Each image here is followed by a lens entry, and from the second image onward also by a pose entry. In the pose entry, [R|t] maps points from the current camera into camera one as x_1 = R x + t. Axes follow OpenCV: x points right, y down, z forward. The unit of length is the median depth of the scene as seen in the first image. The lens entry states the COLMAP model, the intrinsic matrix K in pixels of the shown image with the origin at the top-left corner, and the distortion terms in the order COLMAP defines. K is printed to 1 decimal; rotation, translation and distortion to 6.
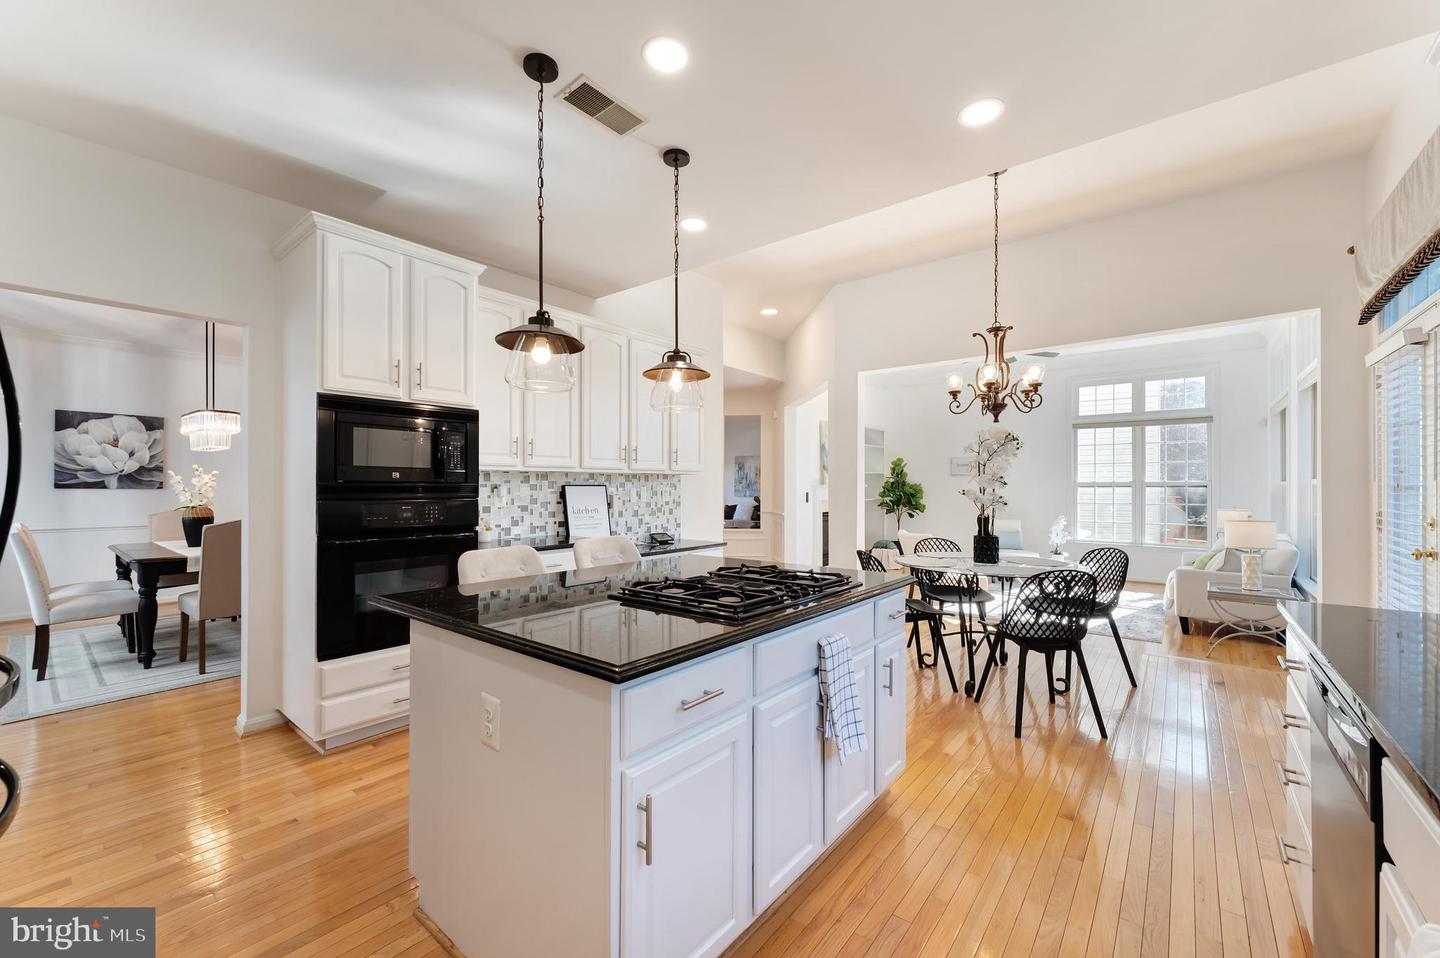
lens RADIAL K [[591.5, 0, 716.9], [0, 591.5, 483.9], [0, 0, 1]] dist [-0.004555, -0.000450]
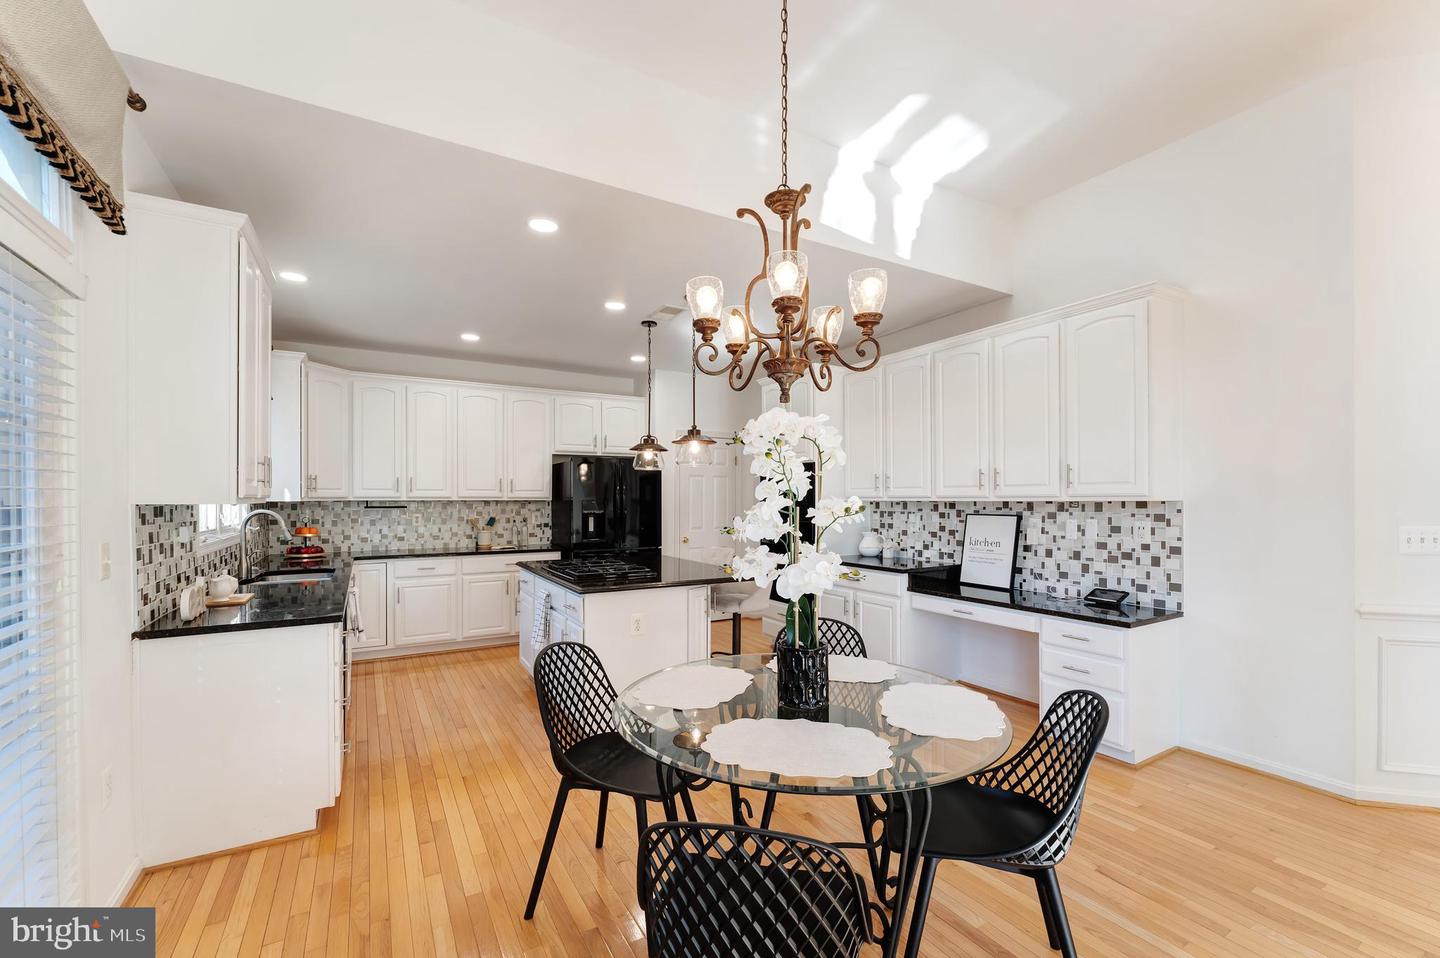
lens RADIAL K [[591.5, 0, 714.1], [0, 591.5, 492.3], [0, 0, 1]] dist [-0.004555, -0.000450]
pose [[-0.355075, -0.010957, -0.934774, 0.716604], [0.003873, 0.999905, -0.013192, -0.020493], [0.934830, -0.008304, -0.354999, 0.856931]]
